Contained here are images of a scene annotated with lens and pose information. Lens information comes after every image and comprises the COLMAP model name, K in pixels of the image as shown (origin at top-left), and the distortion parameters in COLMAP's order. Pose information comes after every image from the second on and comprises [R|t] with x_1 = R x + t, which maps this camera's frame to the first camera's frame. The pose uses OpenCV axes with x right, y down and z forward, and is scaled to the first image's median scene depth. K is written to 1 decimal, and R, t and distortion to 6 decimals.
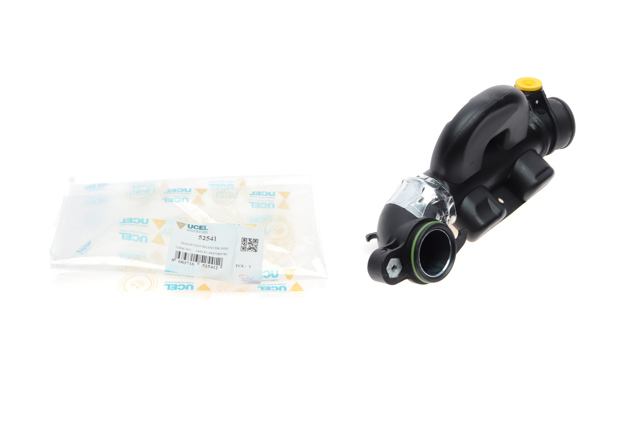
lens RADIAL K [[716.8, 0, 320.9], [0, 716.8, 212.0], [0, 0, 1]] dist [-0.001615, 0.000000]
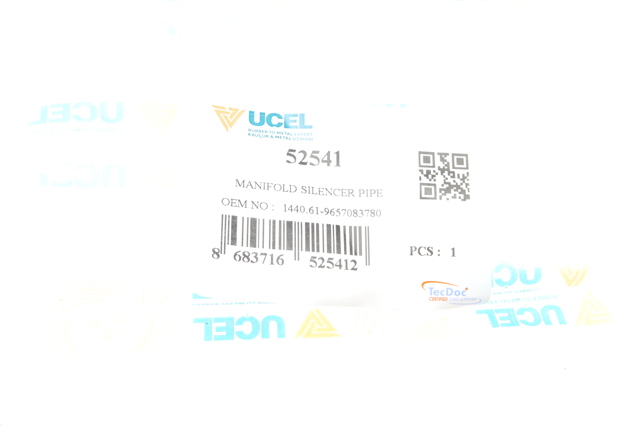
lens RADIAL K [[716.8, 0, 318.3], [0, 716.8, 212.9], [0, 0, 1]] dist [-0.001615, 0.000000]
pose [[0.999790, -0.011280, -0.017094, -0.148914], [0.016560, 0.936344, 0.350692, -0.051865], [0.012050, -0.350902, 0.936335, 0.682737]]
